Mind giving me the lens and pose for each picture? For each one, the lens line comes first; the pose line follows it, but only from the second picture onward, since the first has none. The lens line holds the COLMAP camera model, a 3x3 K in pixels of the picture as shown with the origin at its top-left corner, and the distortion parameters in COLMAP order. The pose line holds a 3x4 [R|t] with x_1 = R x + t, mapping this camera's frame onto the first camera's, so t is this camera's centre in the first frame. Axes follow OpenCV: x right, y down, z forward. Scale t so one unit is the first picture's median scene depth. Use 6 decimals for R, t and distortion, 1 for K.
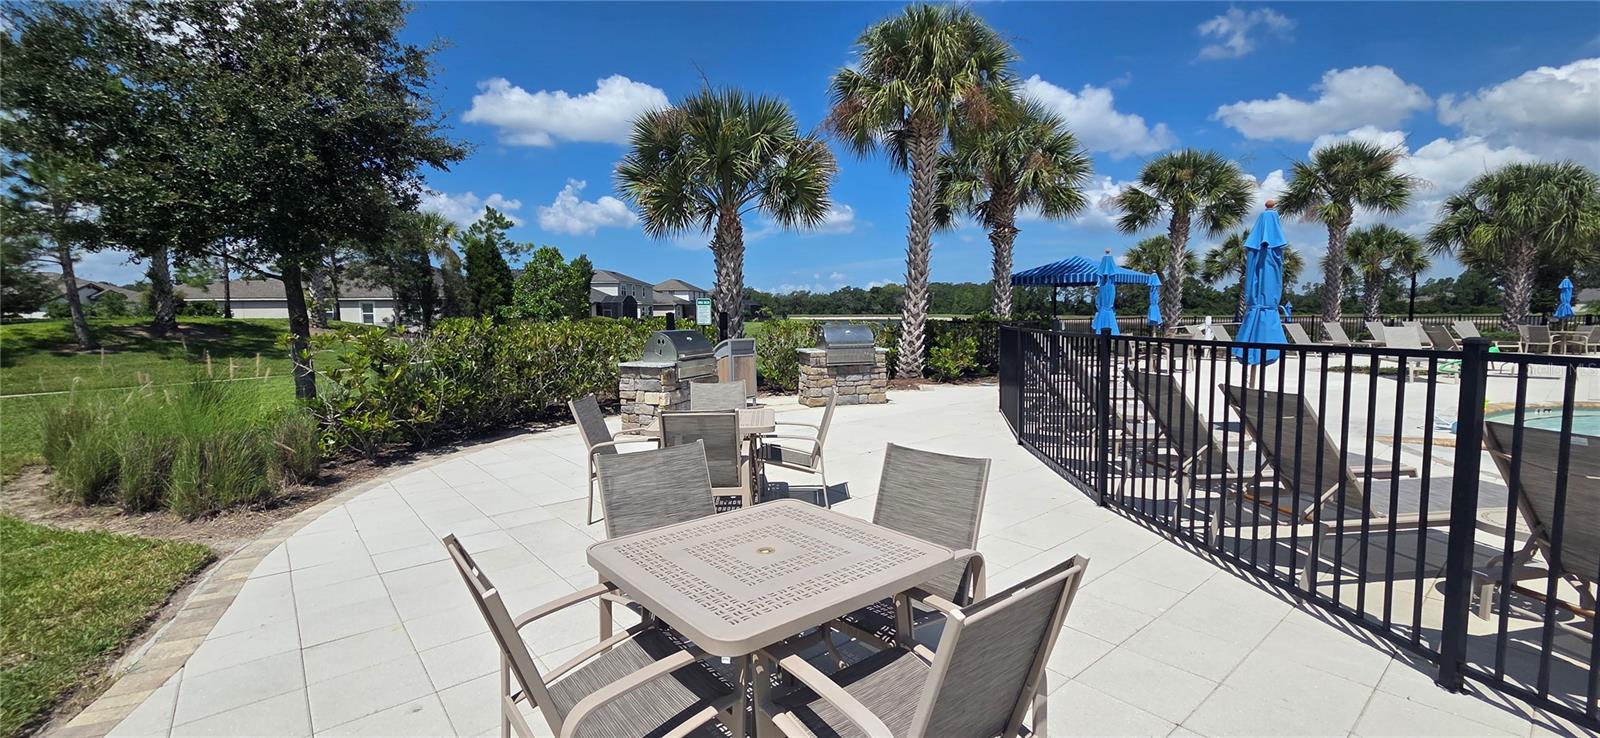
lens RADIAL K [[668.1, 0, 795.5], [0, 668.1, 361.6], [0, 0, 1]] dist [0.029981, 0.000076]
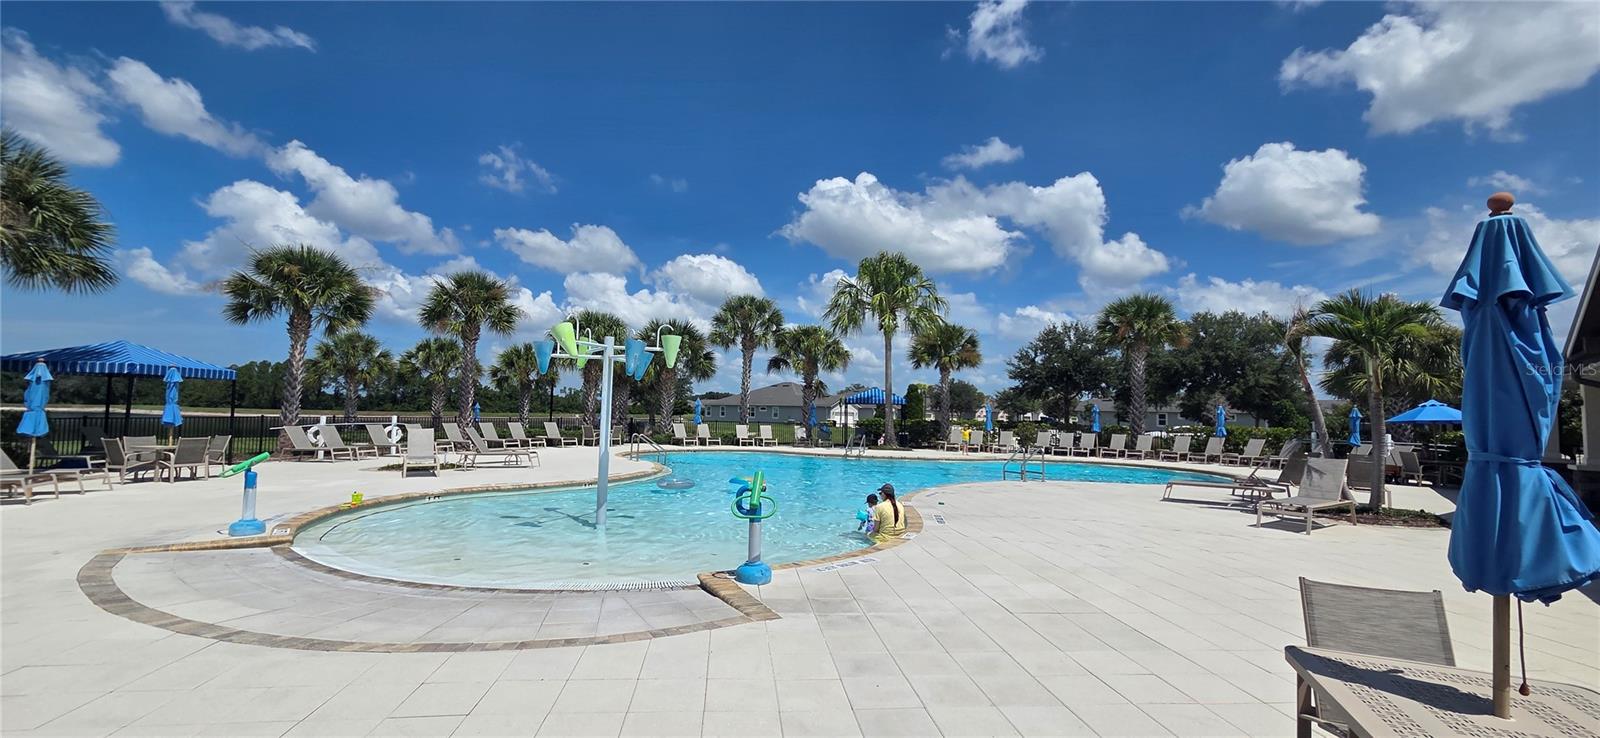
lens RADIAL K [[666.0, 0, 776.5], [0, 666.0, 376.7], [0, 0, 1]] dist [0.033043, 0.000207]
pose [[0.585102, 0.060466, 0.808702, 0.224305], [0.036447, 0.994248, -0.100708, -0.002408], [-0.810140, 0.088399, 0.579533, -0.114435]]
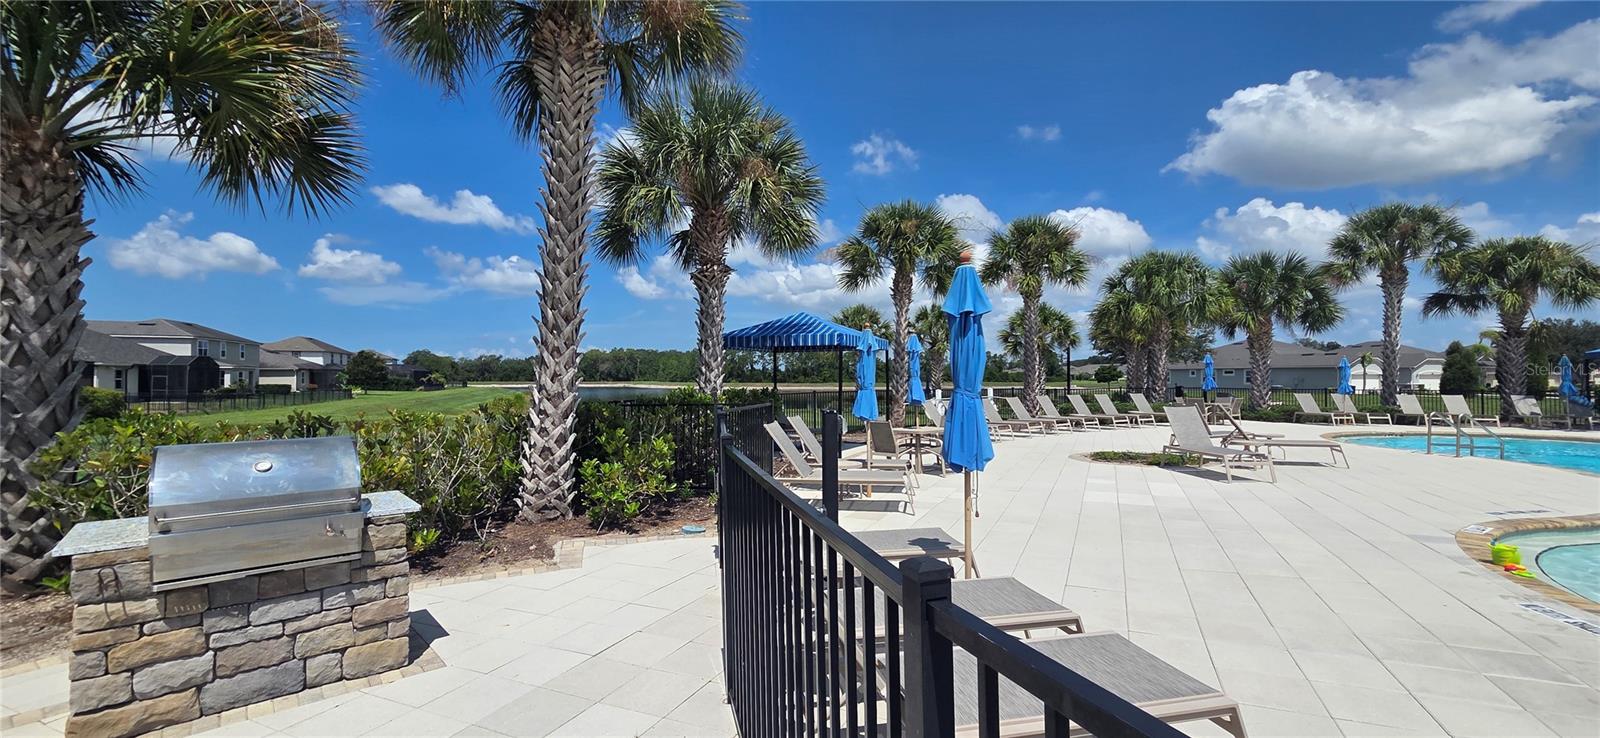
lens RADIAL K [[656.9, 0, 800.0], [0, 656.9, 369.0], [0, 0, 1]] dist [0.054429, 0.000066]
pose [[0.902745, 0.008796, 0.430087, 0.098764], [0.029190, 0.996234, -0.081644, -0.033154], [-0.429185, 0.086258, 0.899088, 0.348346]]
